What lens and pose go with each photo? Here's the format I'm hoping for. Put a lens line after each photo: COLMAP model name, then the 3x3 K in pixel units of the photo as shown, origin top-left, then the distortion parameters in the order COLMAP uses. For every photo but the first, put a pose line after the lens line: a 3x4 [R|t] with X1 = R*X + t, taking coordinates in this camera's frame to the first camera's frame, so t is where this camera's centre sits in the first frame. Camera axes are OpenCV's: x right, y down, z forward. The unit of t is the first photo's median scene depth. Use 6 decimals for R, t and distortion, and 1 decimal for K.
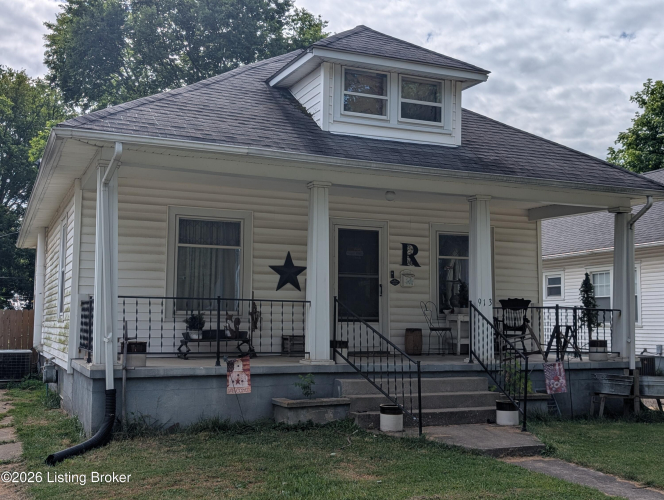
lens RADIAL K [[751.4, 0, 331.4], [0, 751.4, 210.1], [0, 0, 1]] dist [-0.001916, 0.001038]
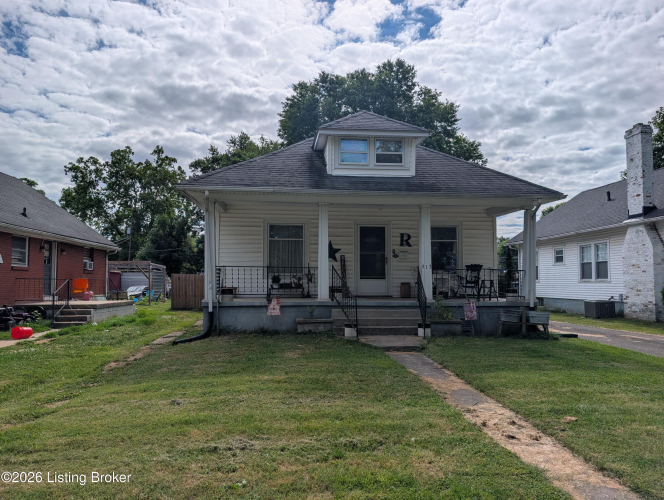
lens RADIAL K [[469.9, 0, 335.0], [0, 469.9, 245.8], [0, 0, 1]] dist [0.031237, -0.027736]
pose [[0.954046, -0.025506, -0.298574, 0.307525], [0.047447, 0.996660, 0.066468, -0.006906], [0.295881, -0.077580, 0.952069, -0.078721]]
